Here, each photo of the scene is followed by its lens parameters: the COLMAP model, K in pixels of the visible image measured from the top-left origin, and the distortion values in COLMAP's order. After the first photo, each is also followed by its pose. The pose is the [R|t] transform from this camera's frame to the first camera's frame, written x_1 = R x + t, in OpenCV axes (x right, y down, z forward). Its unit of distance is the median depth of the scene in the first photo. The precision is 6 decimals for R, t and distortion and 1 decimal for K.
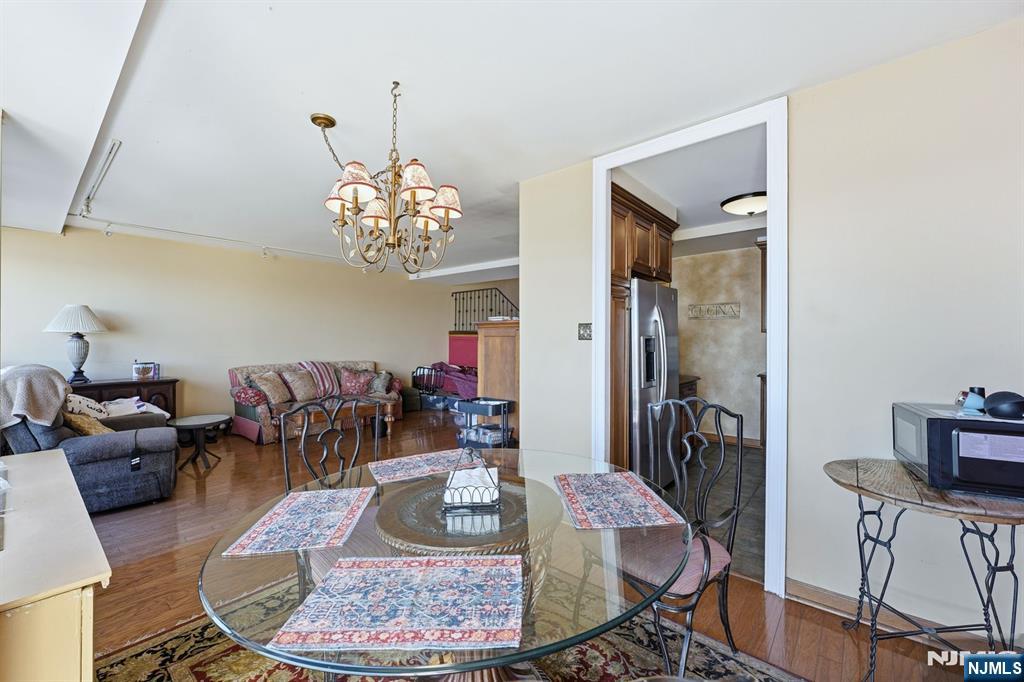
lens RADIAL K [[409.2, 0, 511.1], [0, 409.2, 339.2], [0, 0, 1]] dist [0.002001, 0.000479]
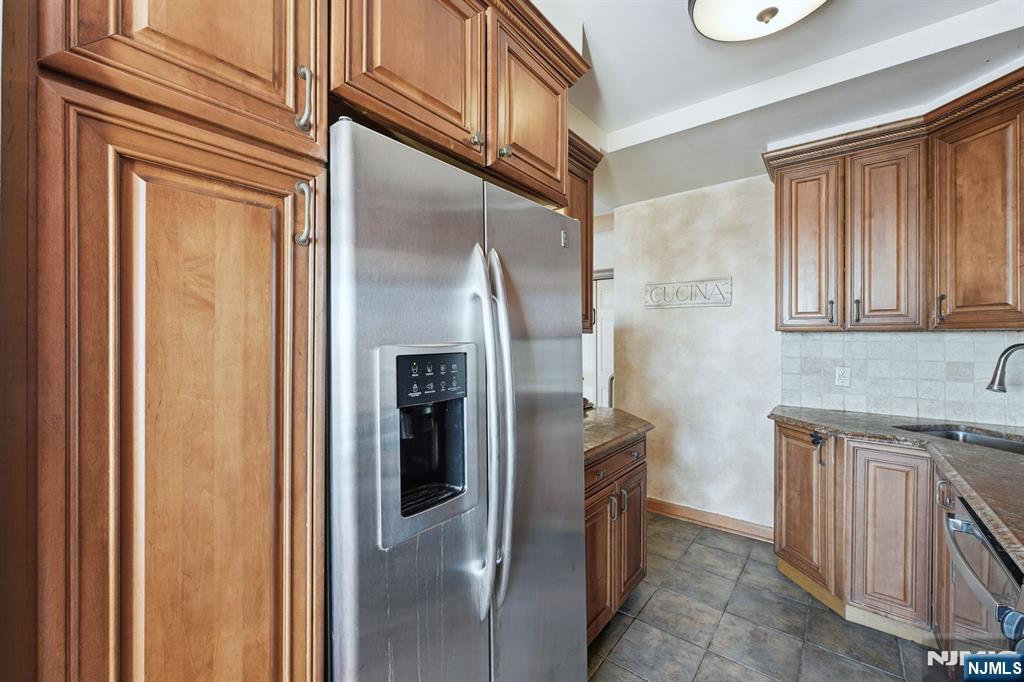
lens RADIAL K [[409.2, 0, 506.6], [0, 409.2, 336.3], [0, 0, 1]] dist [0.002001, 0.000479]
pose [[0.999924, -0.000064, 0.012327, 0.256704], [0.000074, 1.000000, -0.000834, -0.008900], [-0.012327, 0.000835, 0.999924, 0.468698]]
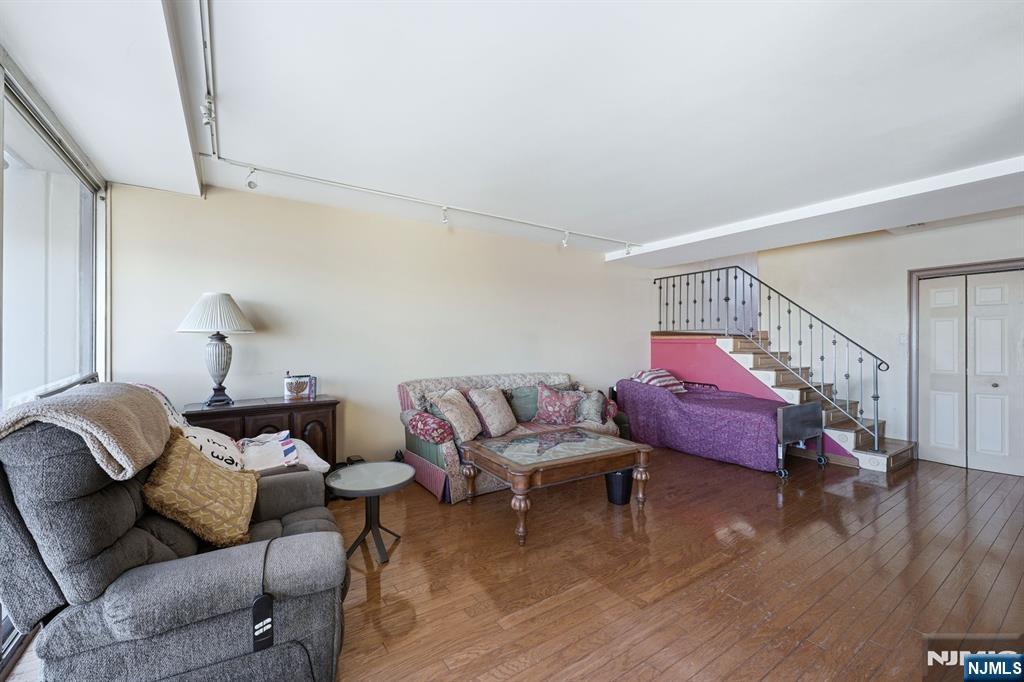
lens RADIAL K [[409.2, 0, 513.1], [0, 409.2, 345.6], [0, 0, 1]] dist [0.002001, 0.000479]
pose [[0.964032, -0.001356, -0.265782, -0.347077], [0.002289, 0.999992, 0.003203, 0.004547], [0.265775, -0.003697, 0.964028, 0.414522]]
